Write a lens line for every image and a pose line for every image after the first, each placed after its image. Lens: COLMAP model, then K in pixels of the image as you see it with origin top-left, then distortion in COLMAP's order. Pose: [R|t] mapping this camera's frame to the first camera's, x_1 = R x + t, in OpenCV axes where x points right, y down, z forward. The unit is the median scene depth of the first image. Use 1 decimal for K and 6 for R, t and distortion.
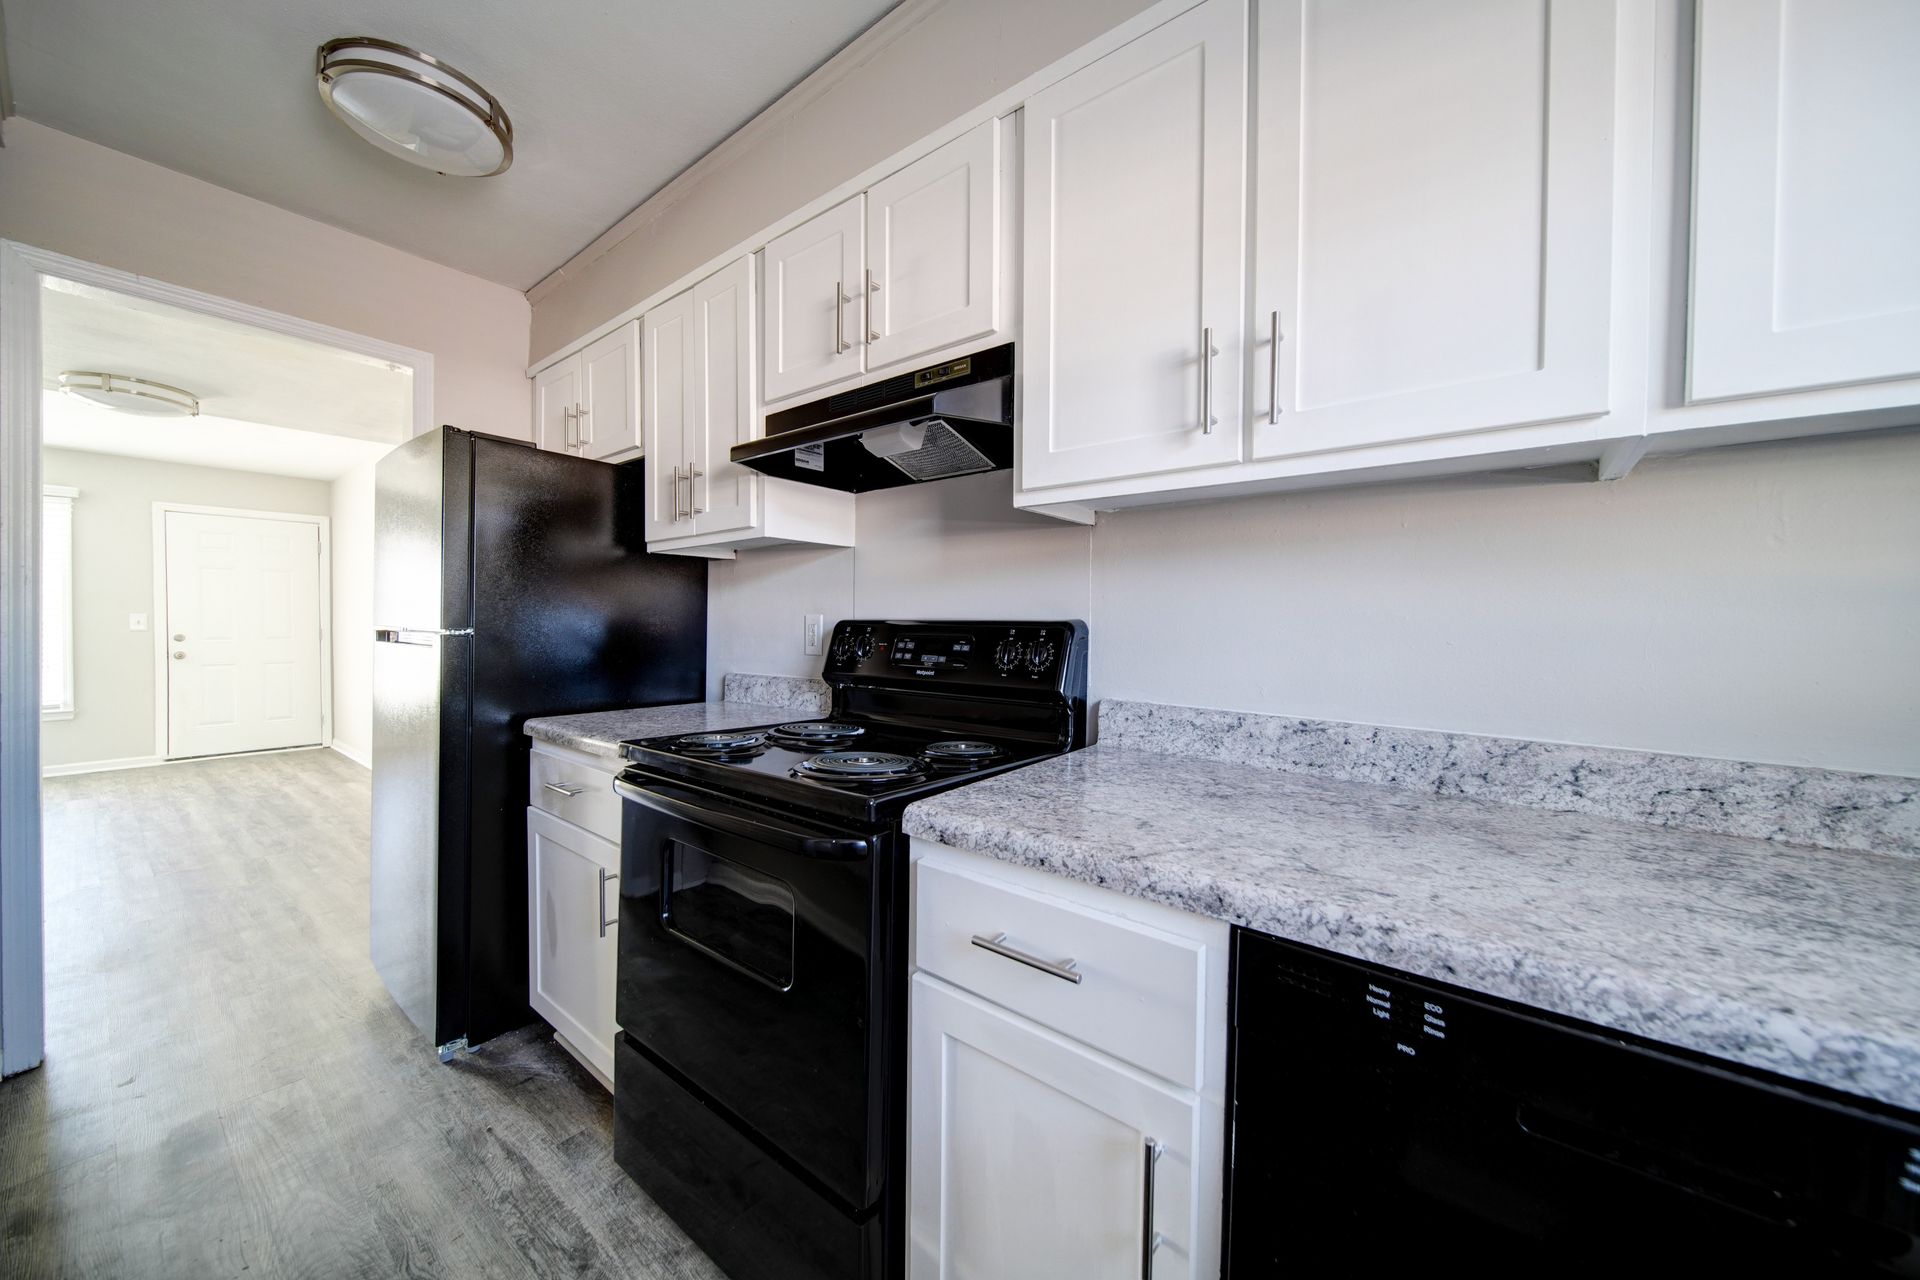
lens RADIAL K [[680.2, 0, 970.5], [0, 680.2, 631.9], [0, 0, 1]] dist [0.000502, -0.001254]
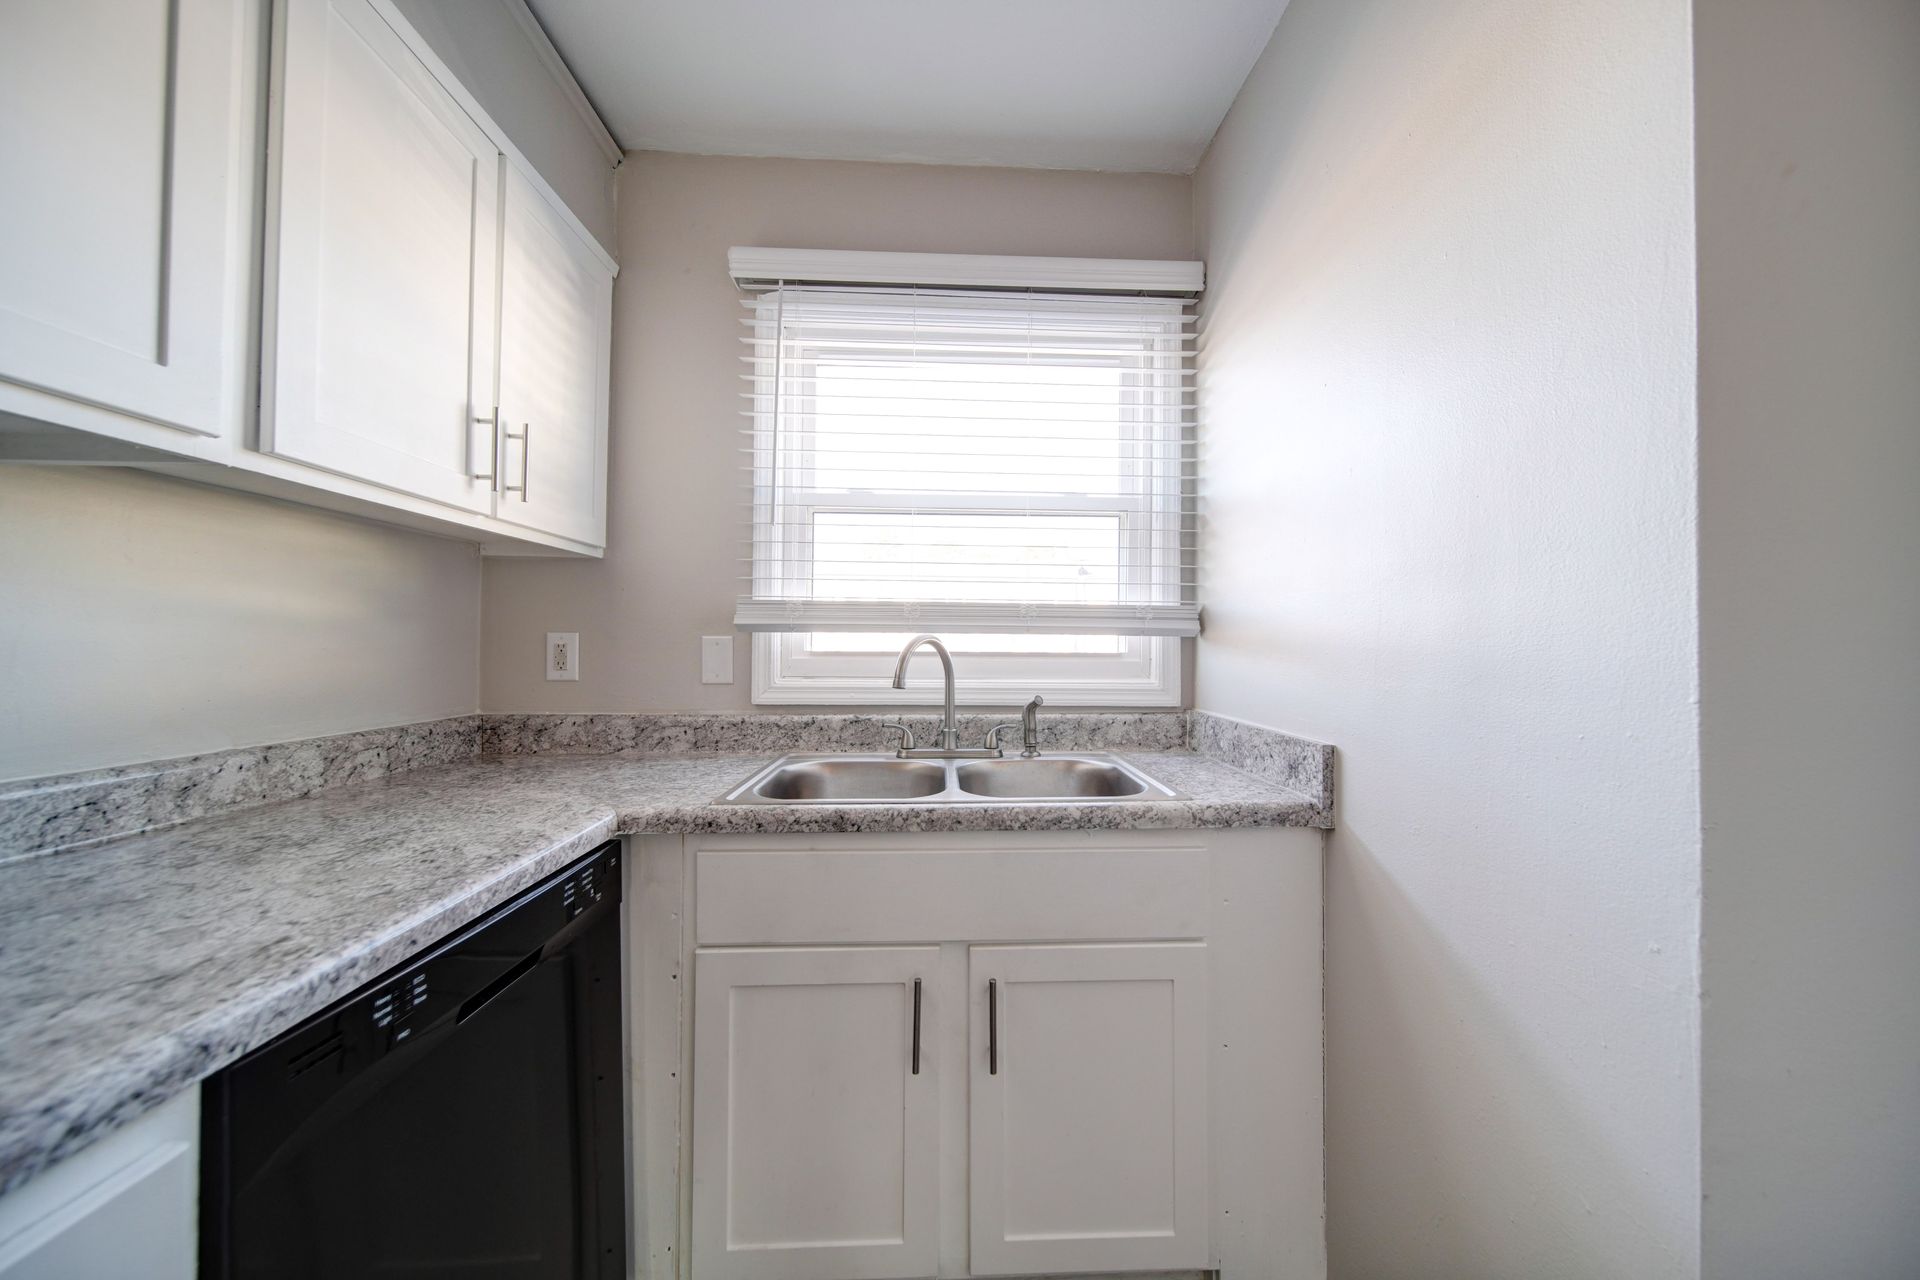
lens RADIAL K [[680.2, 0, 970.6], [0, 680.2, 631.2], [0, 0, 1]] dist [0.000502, -0.001254]
pose [[-0.647982, -0.001250, 0.761654, -0.487839], [-0.002735, 0.999996, -0.000686, -0.021304], [-0.761650, -0.002527, -0.647983, 0.638289]]
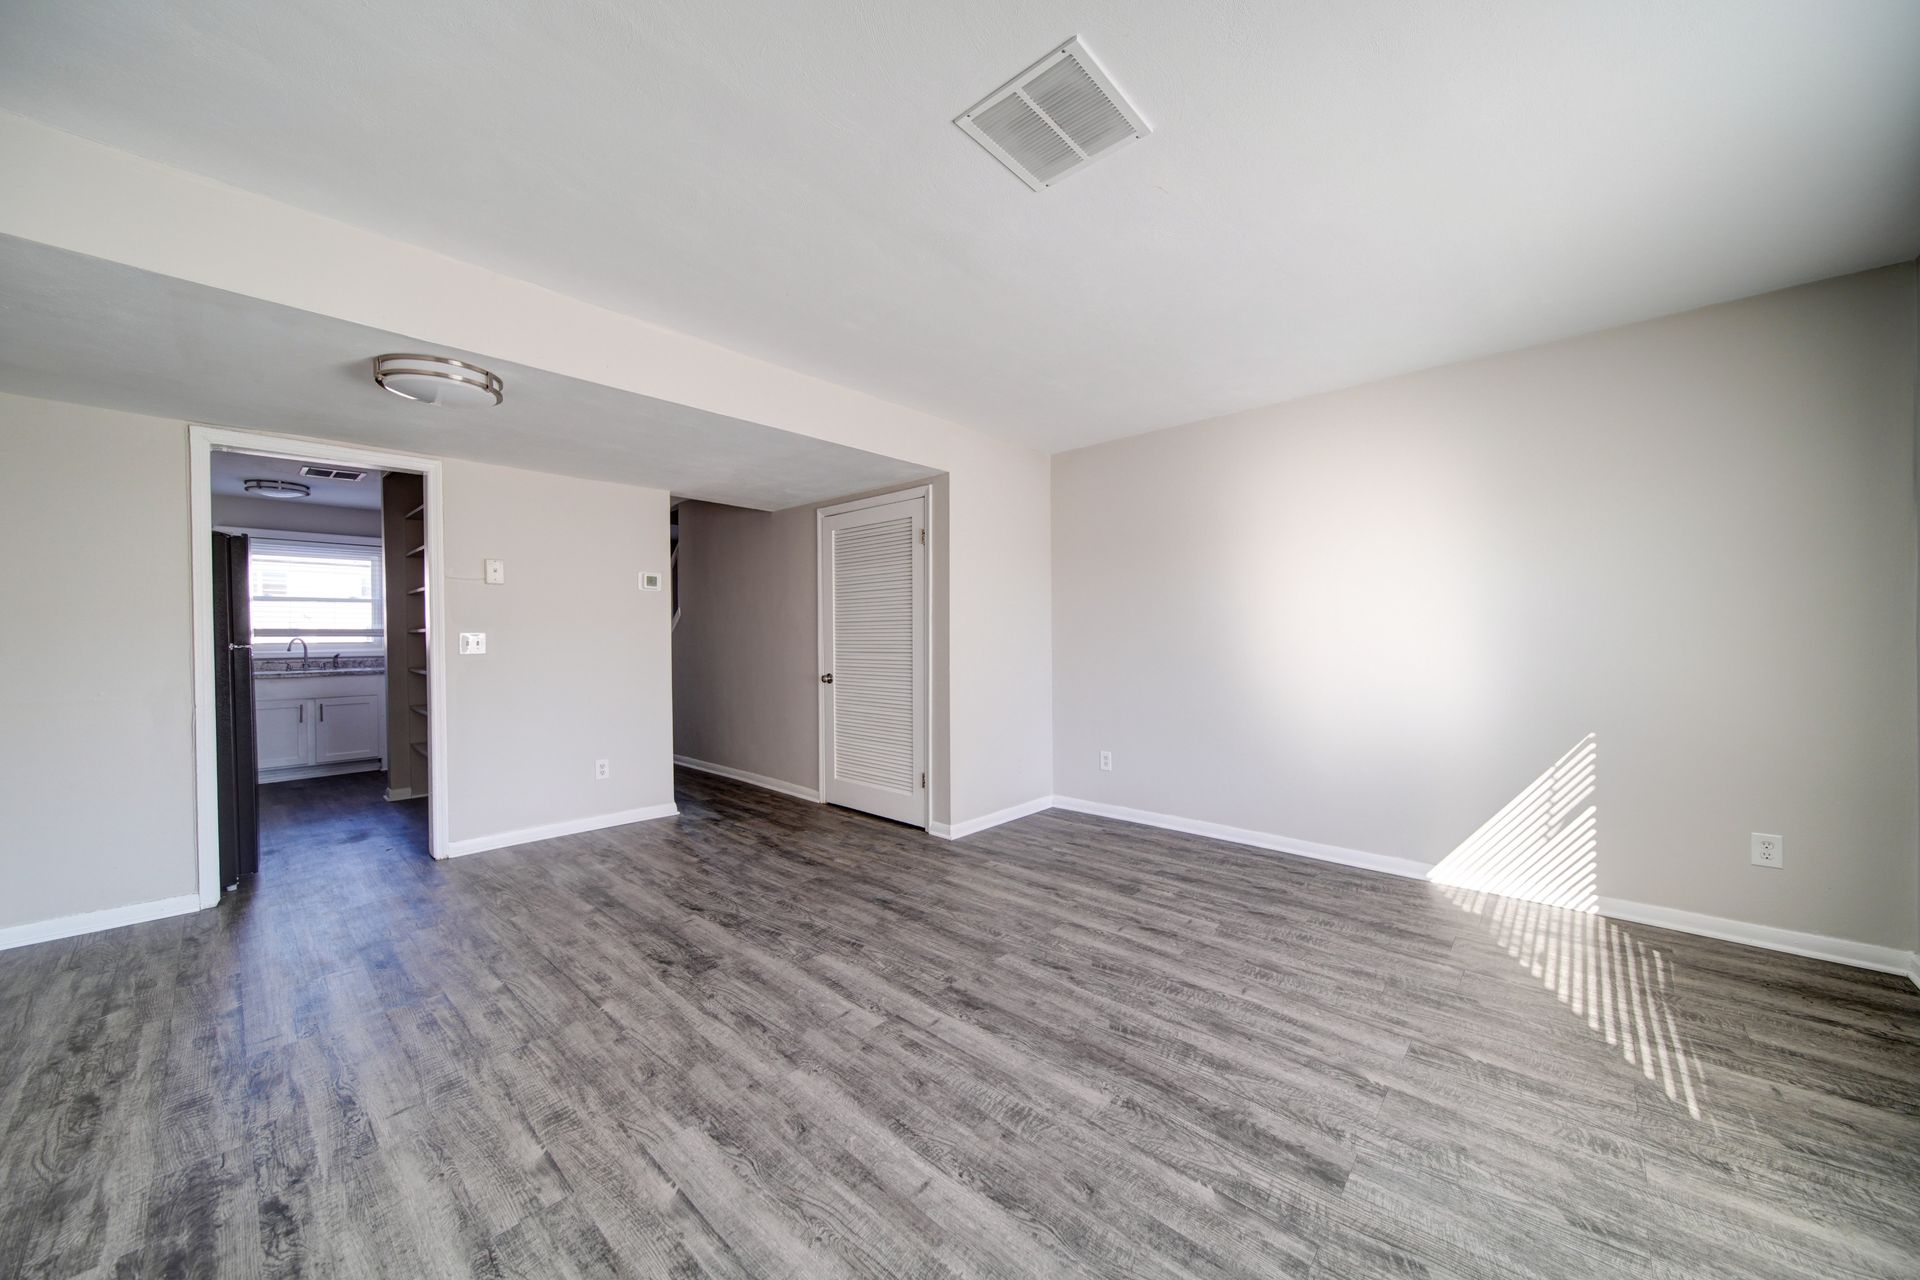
lens RADIAL K [[680.2, 0, 965.8], [0, 680.2, 638.0], [0, 0, 1]] dist [0.000502, -0.001254]
pose [[-0.996498, -0.001223, 0.083607, -6.127526], [-0.000102, 0.999910, 0.013411, -0.104204], [-0.083616, 0.013356, -0.996409, 5.651803]]
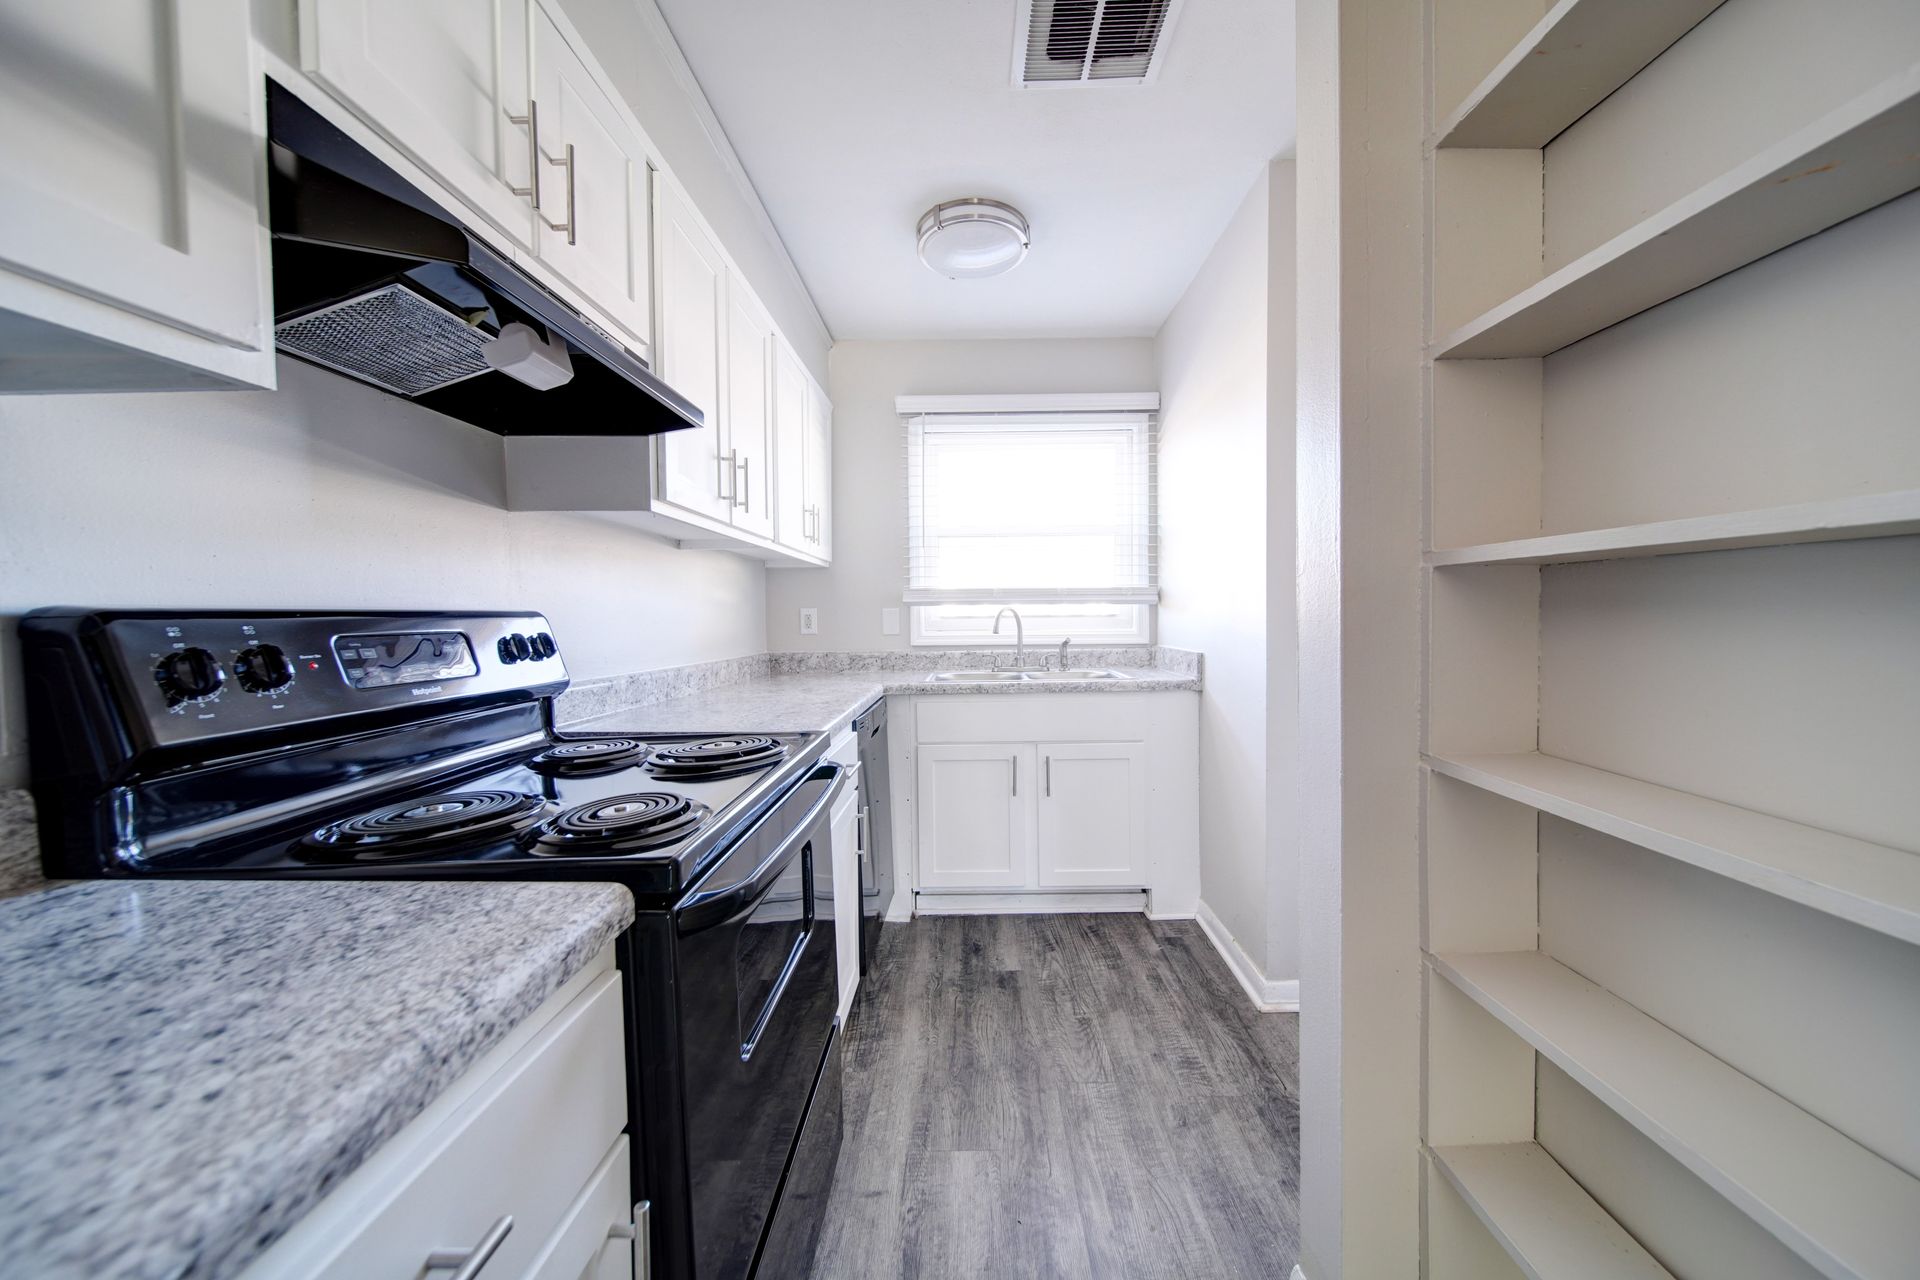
lens RADIAL K [[680.2, 0, 972.4], [0, 680.2, 636.6], [0, 0, 1]] dist [0.000502, -0.001254]
pose [[-0.608175, -0.029949, 0.793238, -1.560153], [0.015096, 0.998671, 0.049280, -0.029187], [-0.793659, 0.041946, -0.606915, 1.699283]]
